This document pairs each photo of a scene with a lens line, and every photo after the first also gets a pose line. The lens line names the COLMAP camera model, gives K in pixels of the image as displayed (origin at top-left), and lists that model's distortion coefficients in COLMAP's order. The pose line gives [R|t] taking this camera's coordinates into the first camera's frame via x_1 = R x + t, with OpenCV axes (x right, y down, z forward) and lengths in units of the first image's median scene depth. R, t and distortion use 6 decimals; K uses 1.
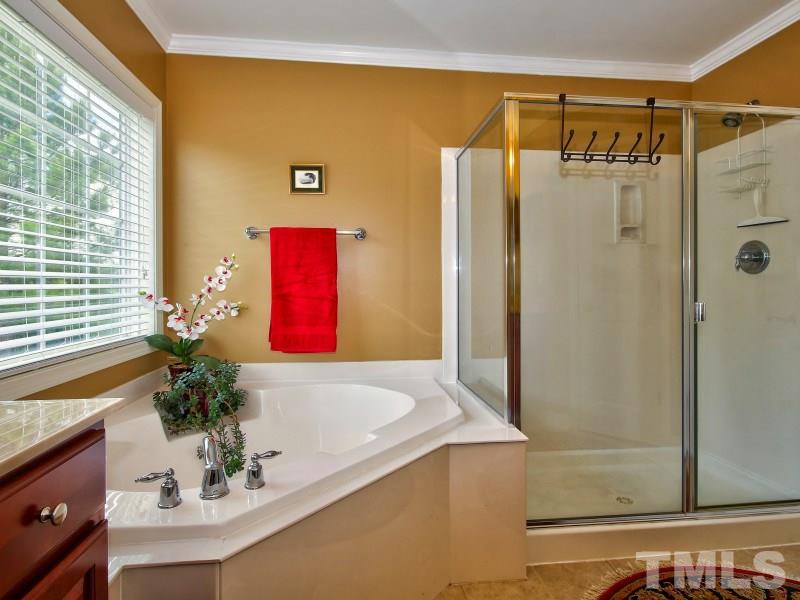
lens RADIAL K [[427.5, 0, 400.2], [0, 427.5, 303.3], [0, 0, 1]] dist [0.001639, 0.001902]
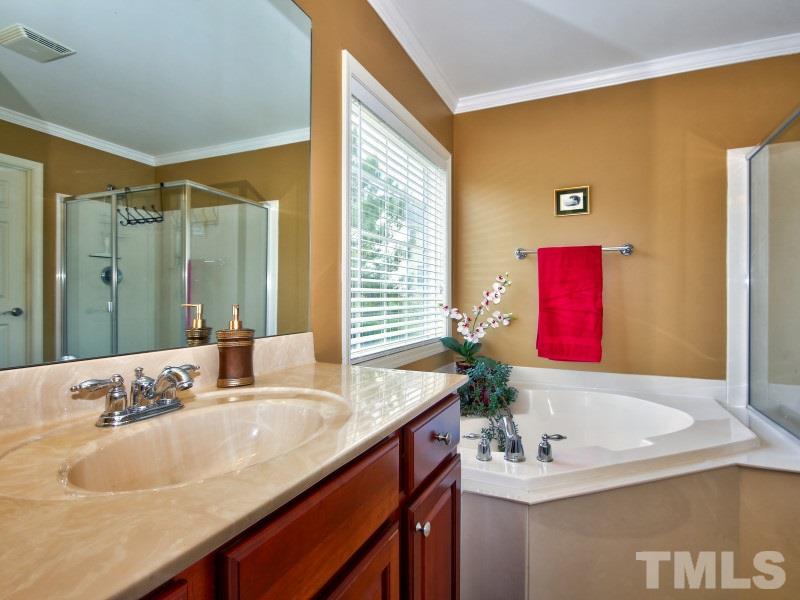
lens RADIAL K [[427.5, 0, 400.2], [0, 427.5, 303.3], [0, 0, 1]] dist [0.001639, 0.001902]
pose [[0.856850, 0.011106, -0.515446, -0.033022], [-0.025464, 0.999459, -0.020795, 0.001879], [0.514937, 0.030943, 0.856670, -0.168752]]
